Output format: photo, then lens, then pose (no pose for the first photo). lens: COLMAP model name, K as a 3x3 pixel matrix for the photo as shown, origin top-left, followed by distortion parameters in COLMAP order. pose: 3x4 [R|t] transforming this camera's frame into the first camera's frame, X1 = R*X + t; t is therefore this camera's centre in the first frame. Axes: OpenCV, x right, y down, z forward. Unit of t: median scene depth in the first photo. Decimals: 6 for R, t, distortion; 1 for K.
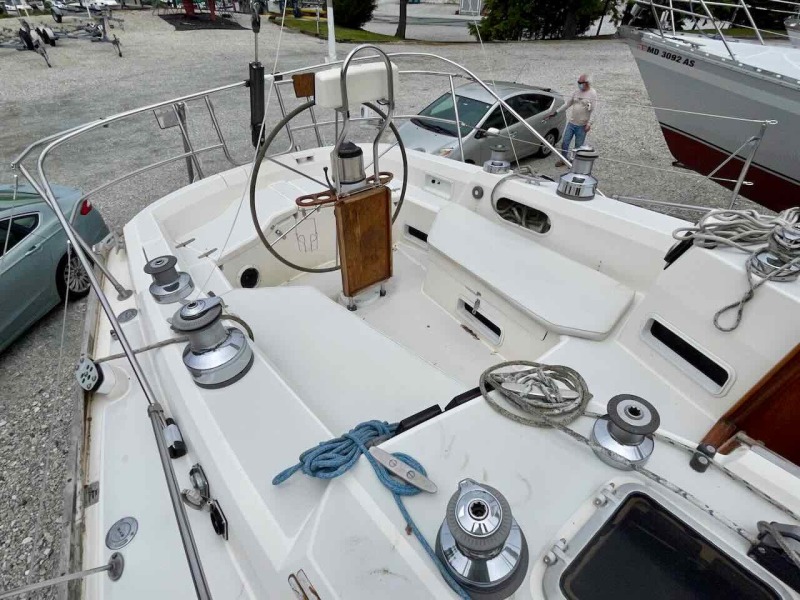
lens RADIAL K [[456.1, 0, 400.0], [0, 456.1, 300.0], [0, 0, 1]] dist [-0.002585, 0.000363]
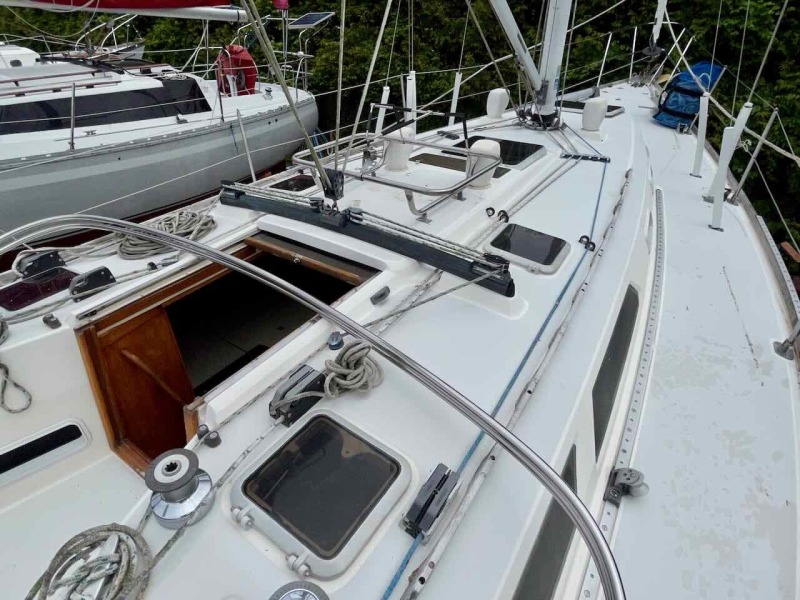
lens RADIAL K [[456.1, 0, 400.0], [0, 456.1, 300.0], [0, 0, 1]] dist [-0.002585, 0.000363]
pose [[-0.280420, -0.520824, 0.806292, -0.062842], [0.595313, 0.564565, 0.571724, -0.062814], [-0.752972, 0.640319, 0.151738, 0.069826]]
